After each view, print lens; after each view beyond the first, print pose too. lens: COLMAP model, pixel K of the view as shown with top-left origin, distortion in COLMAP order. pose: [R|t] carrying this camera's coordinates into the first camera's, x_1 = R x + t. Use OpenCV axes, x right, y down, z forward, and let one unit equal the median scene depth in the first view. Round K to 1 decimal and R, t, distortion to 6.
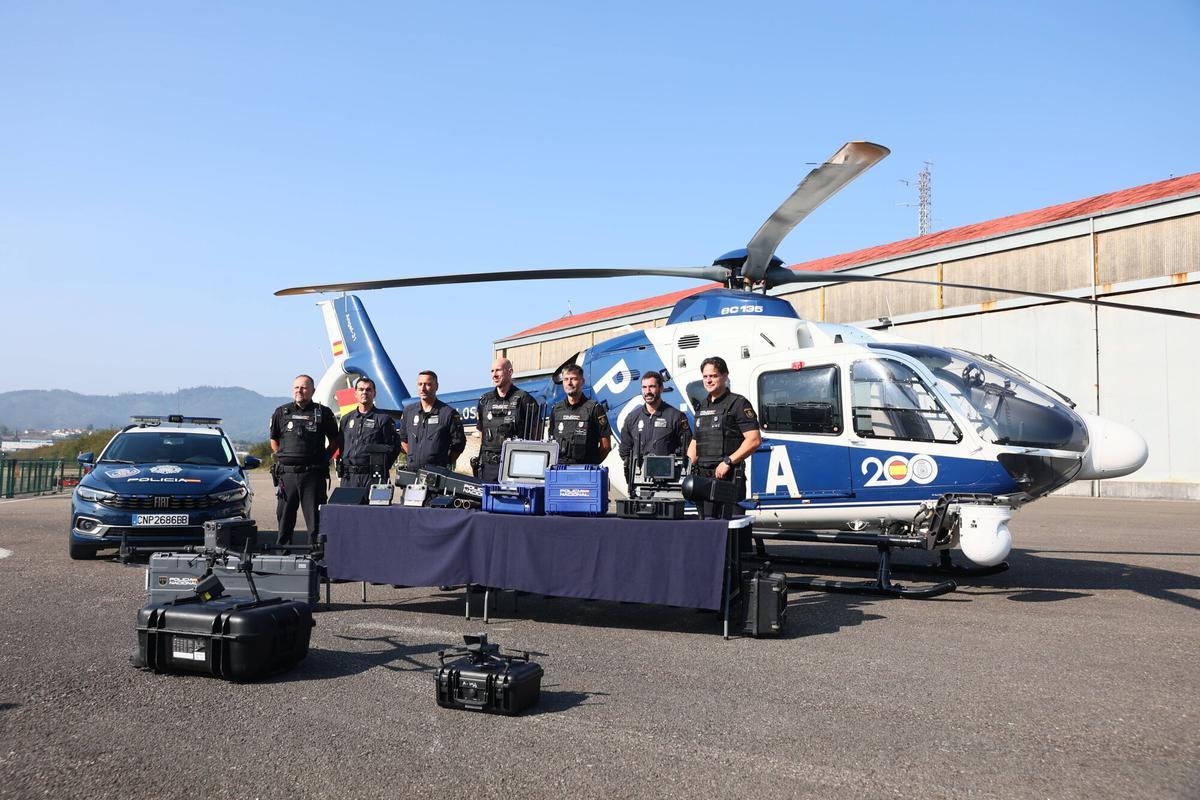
lens RADIAL K [[958.5, 0, 594.4], [0, 958.5, 391.6], [0, 0, 1]] dist [-0.072545, 0.082664]
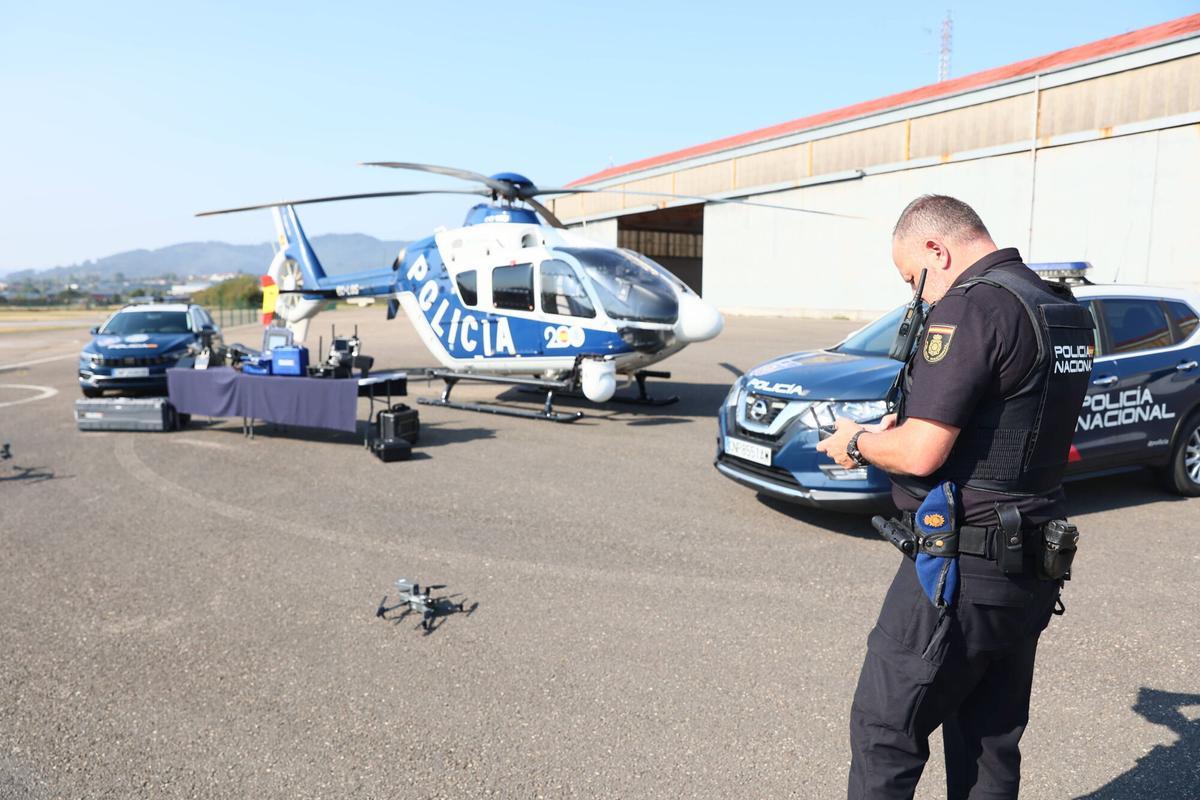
lens RADIAL K [[850.4, 0, 602.3], [0, 850.4, 388.9], [0, 0, 1]] dist [-0.106216, 0.083567]
pose [[0.995425, -0.007763, -0.095232, 0.464670], [0.025565, 0.981993, 0.187178, -0.075589], [0.092064, -0.188756, 0.977699, -0.266326]]
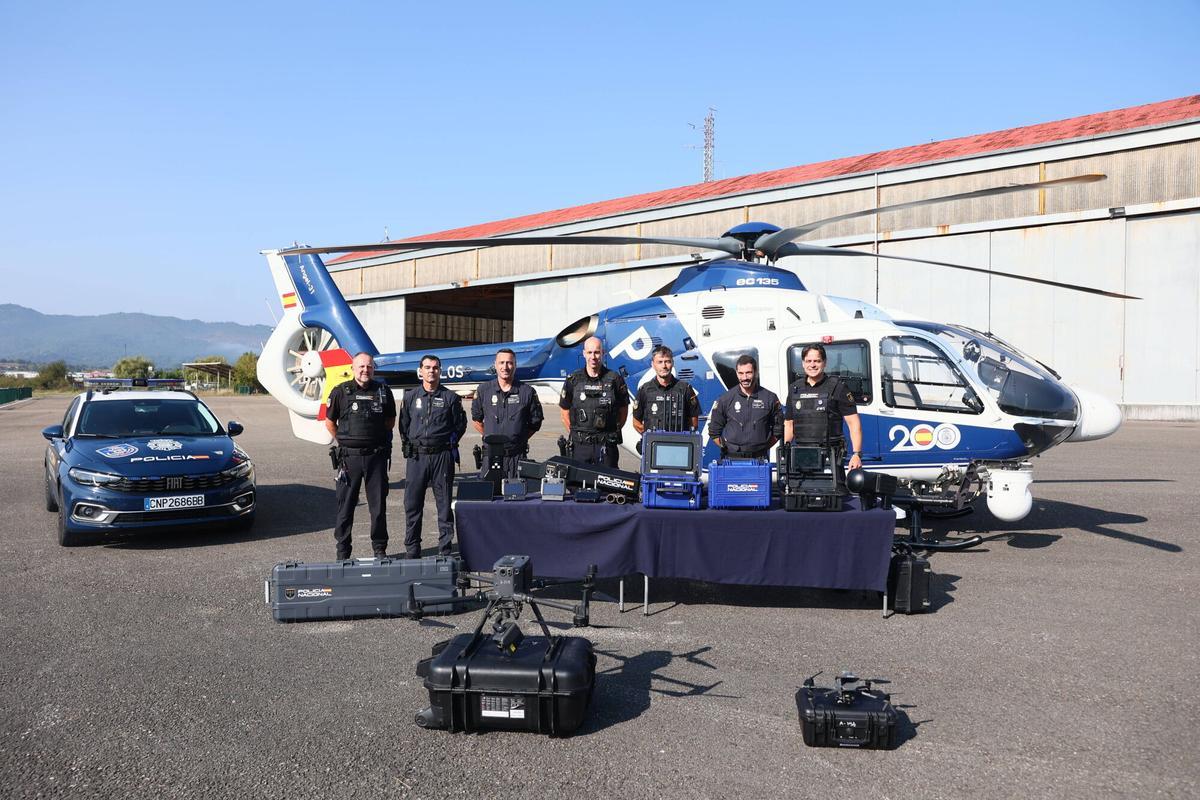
lens RADIAL K [[882.9, 0, 603.2], [0, 882.9, 403.0], [0, 0, 1]] dist [-0.095103, 0.078911]
pose [[0.969512, -0.017768, 0.244400, -0.276155], [-0.008287, 0.994420, 0.105167, -0.057771], [-0.244905, -0.103986, 0.963955, 0.096742]]
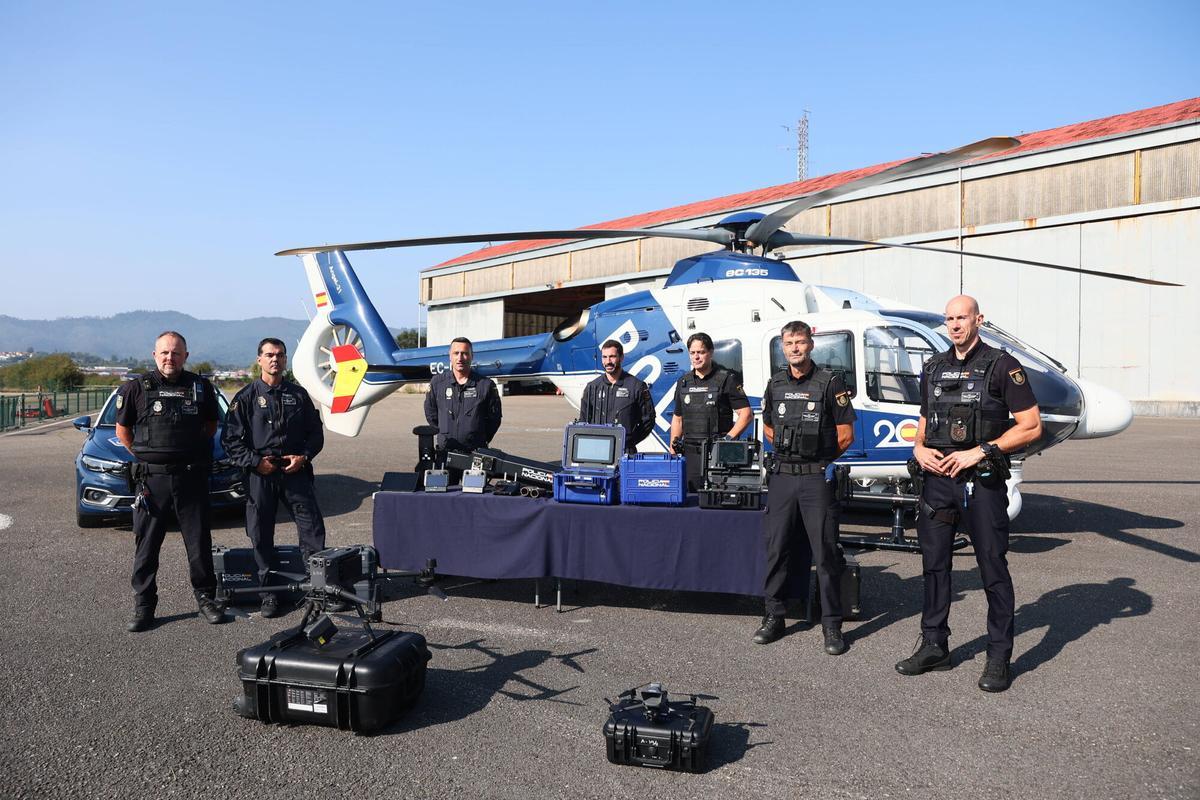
lens RADIAL K [[850.4, 0, 597.1], [0, 850.4, 397.0], [0, 0, 1]] dist [-0.106216, 0.083567]
pose [[0.993518, -0.015142, 0.112663, -0.122831], [0.003650, 0.994827, 0.101521, -0.049410], [-0.113618, -0.100452, 0.988433, 0.109149]]
